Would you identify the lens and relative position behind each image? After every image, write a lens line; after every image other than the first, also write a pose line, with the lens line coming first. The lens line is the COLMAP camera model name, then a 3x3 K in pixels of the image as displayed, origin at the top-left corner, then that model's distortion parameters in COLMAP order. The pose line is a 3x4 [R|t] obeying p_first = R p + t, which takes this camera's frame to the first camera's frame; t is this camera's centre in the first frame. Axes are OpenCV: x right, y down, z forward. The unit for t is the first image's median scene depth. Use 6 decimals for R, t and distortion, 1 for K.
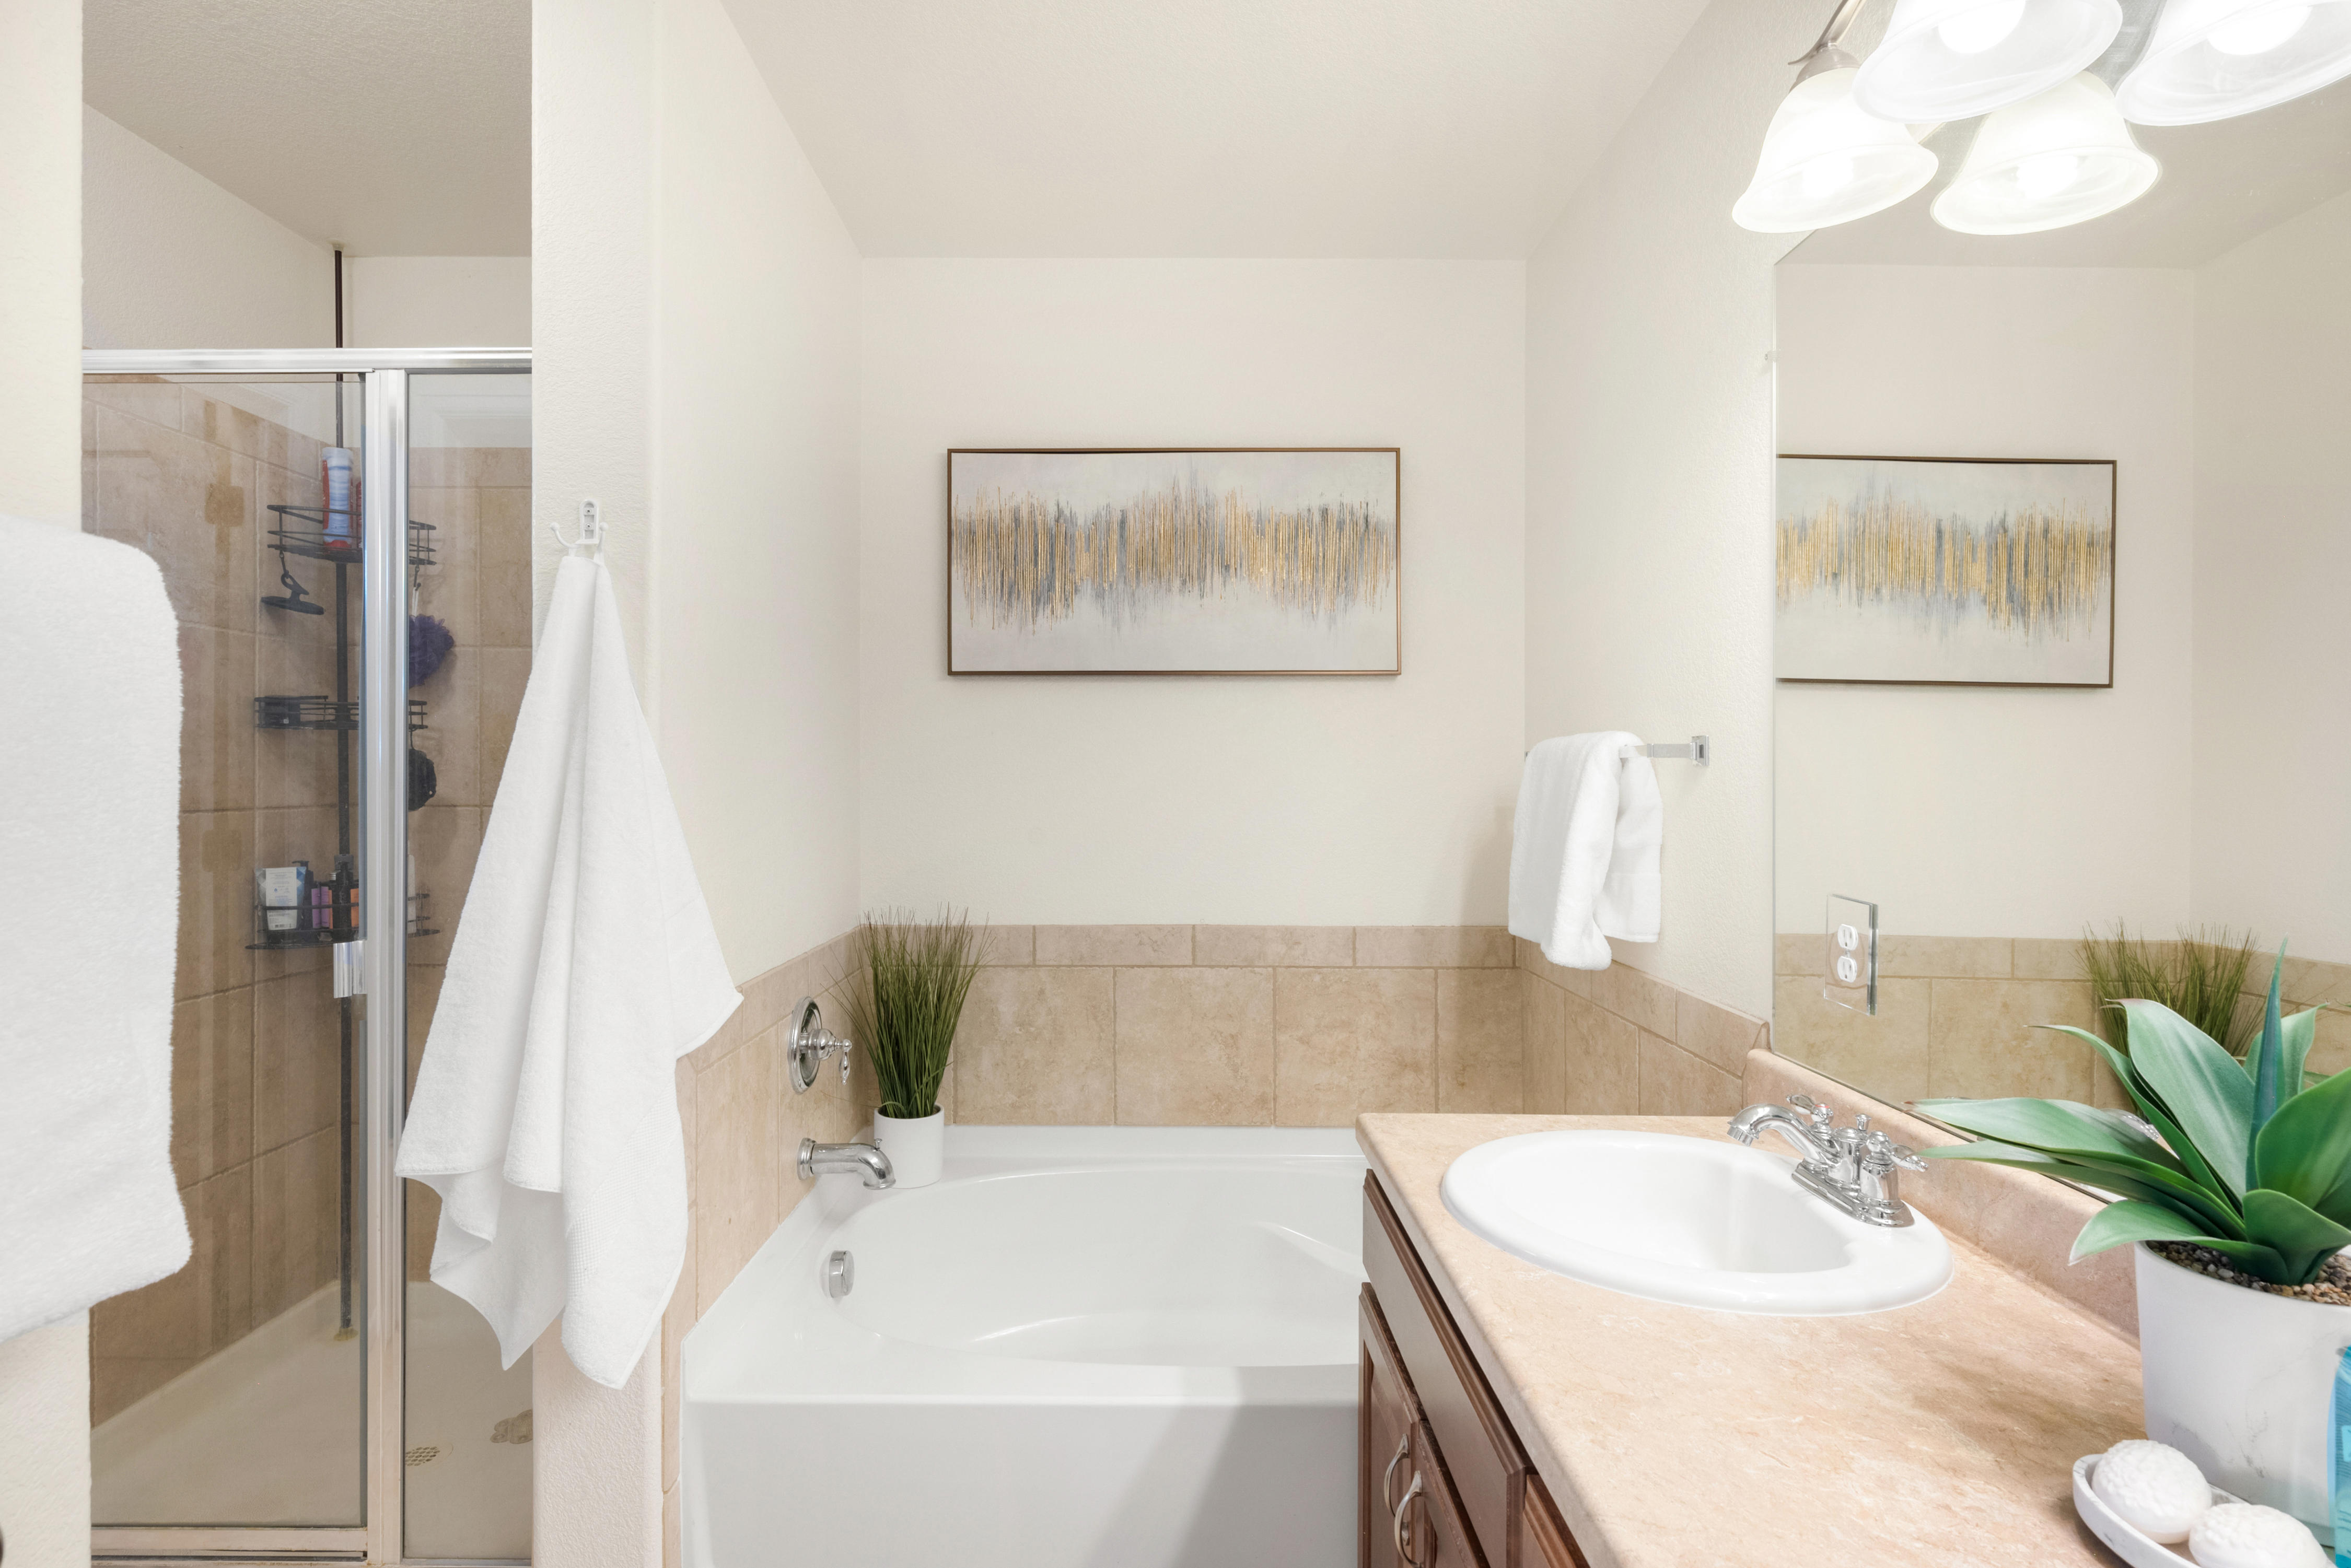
lens RADIAL K [[1153.9, 0, 1180.3], [0, 1153.9, 779.8], [0, 0, 1]] dist [-0.011515, 0.009564]
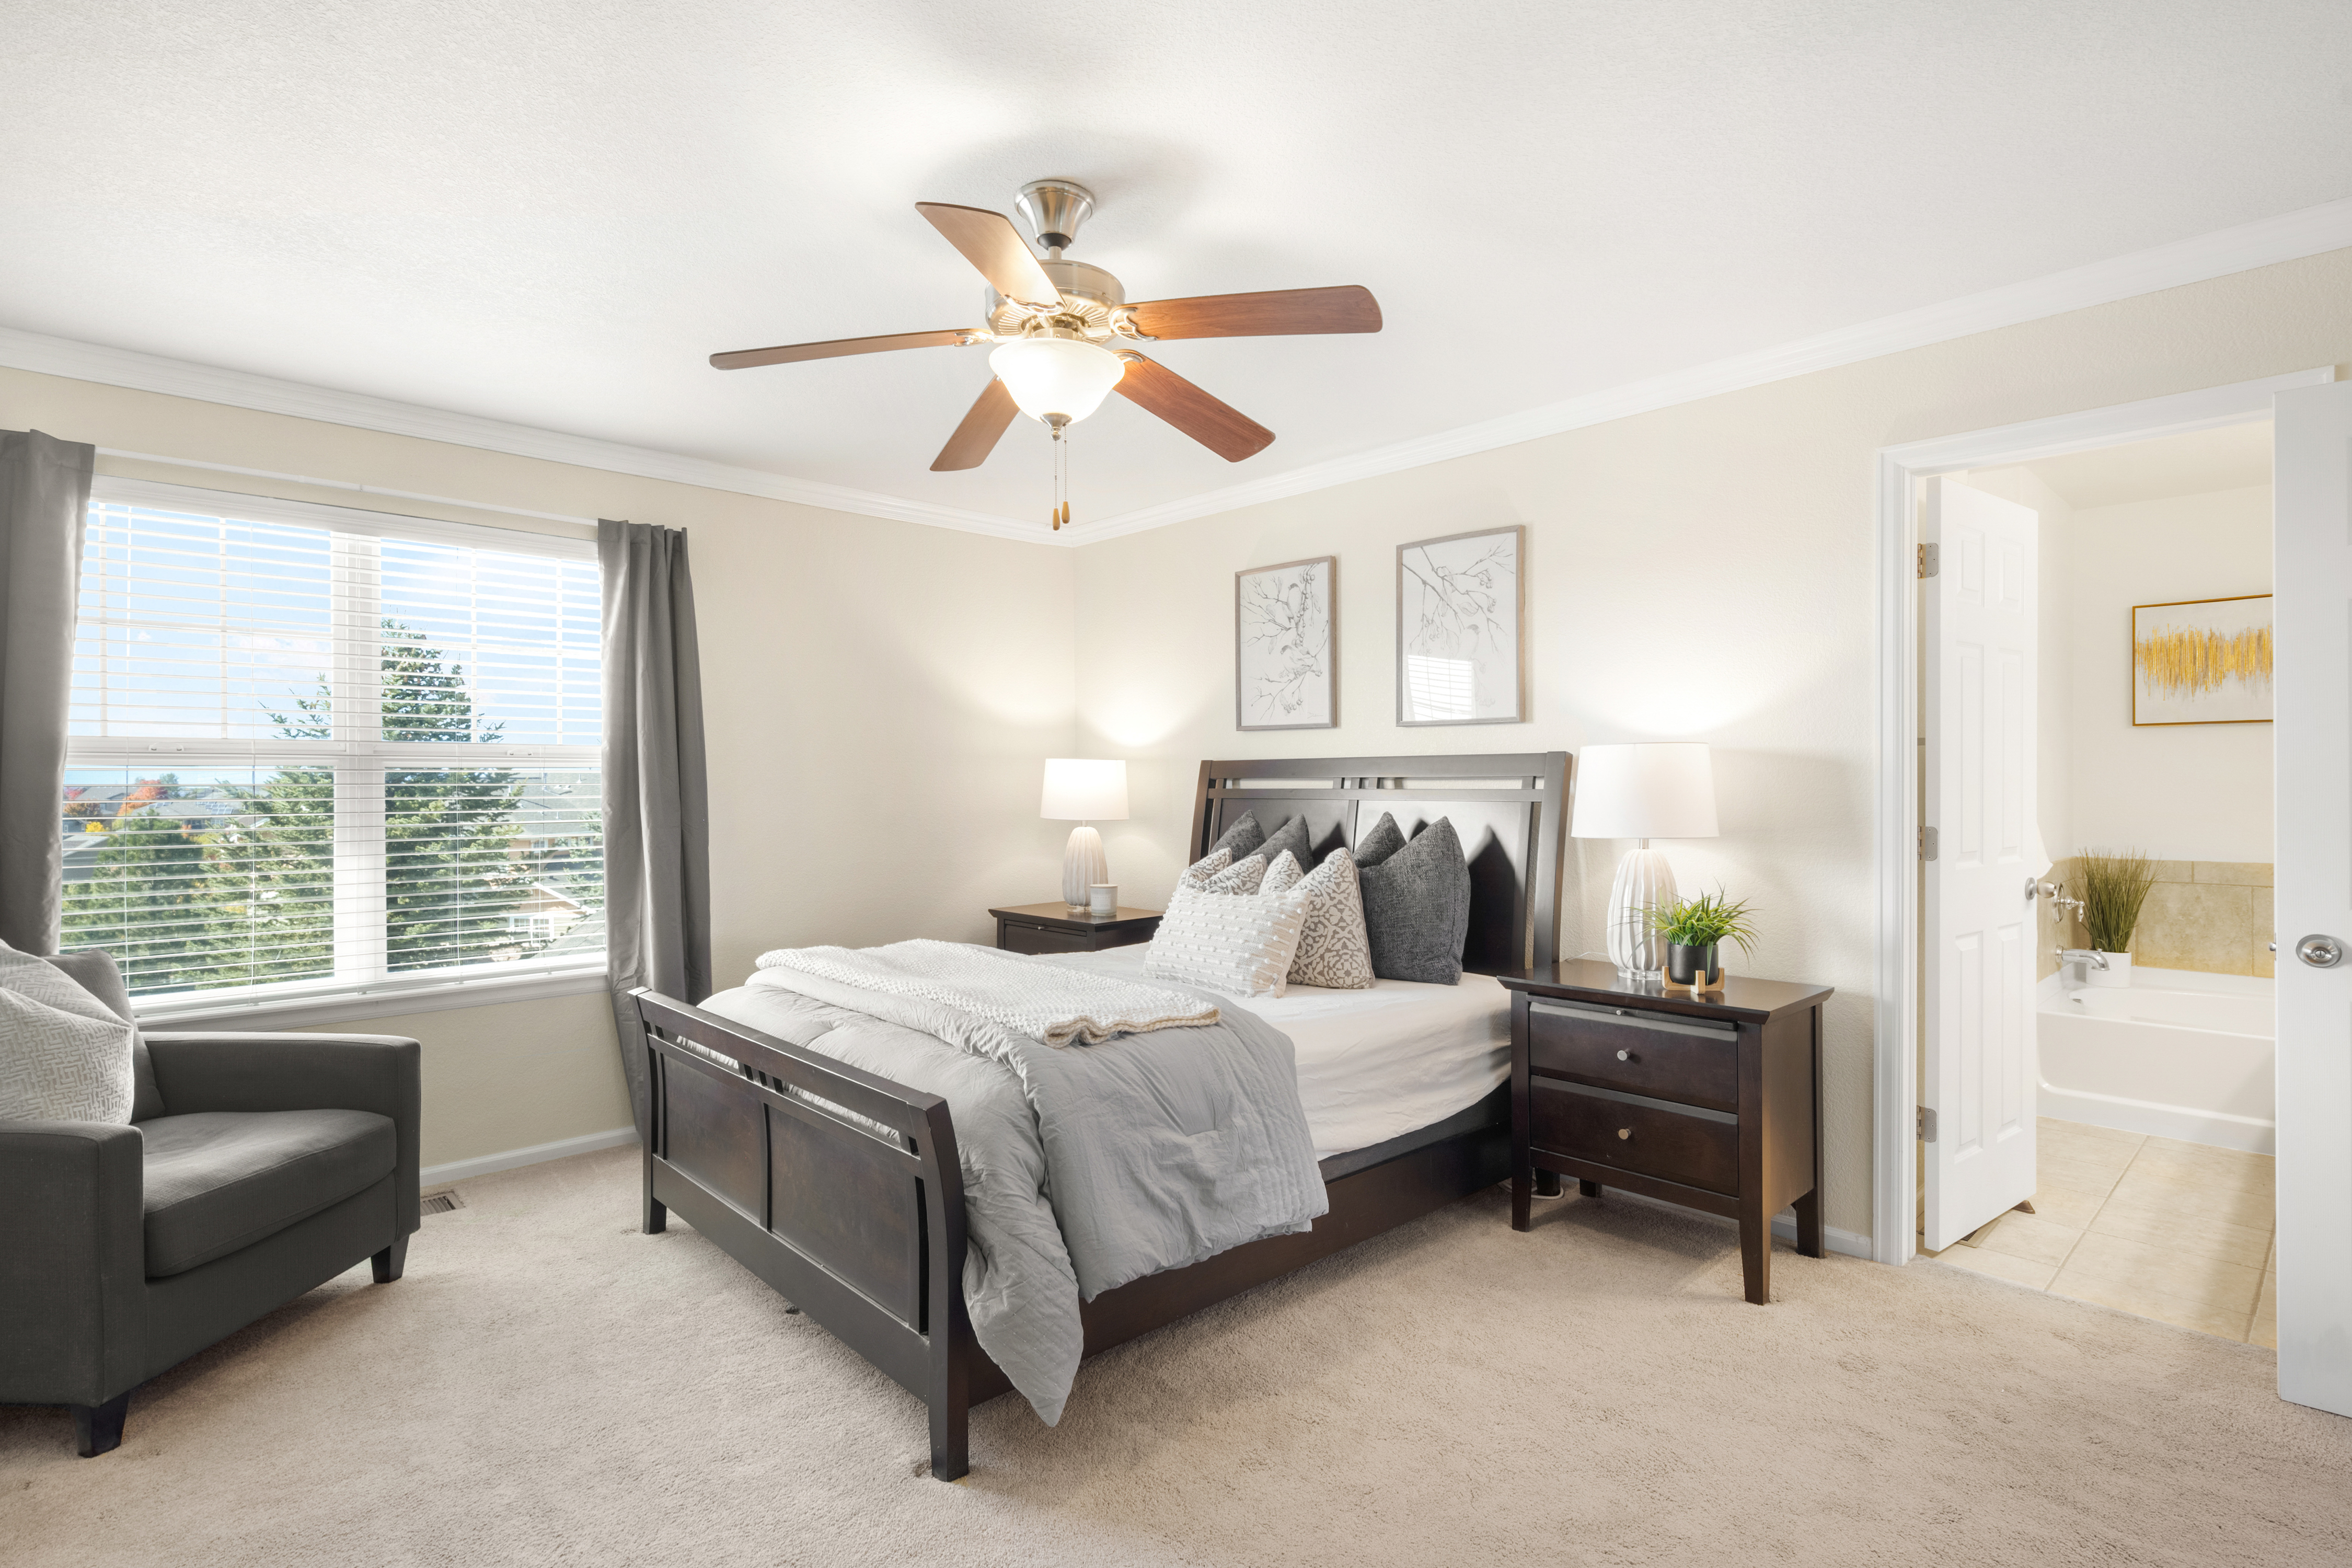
lens RADIAL K [[1154.6, 0, 1185.8], [0, 1154.6, 802.4], [0, 0, 1]] dist [-0.011515, 0.009564]
pose [[0.665145, 0.003162, -0.746707, 0.175326], [0.005355, 0.999945, 0.009005, 0.007761], [0.746695, -0.009988, 0.665092, -1.419540]]
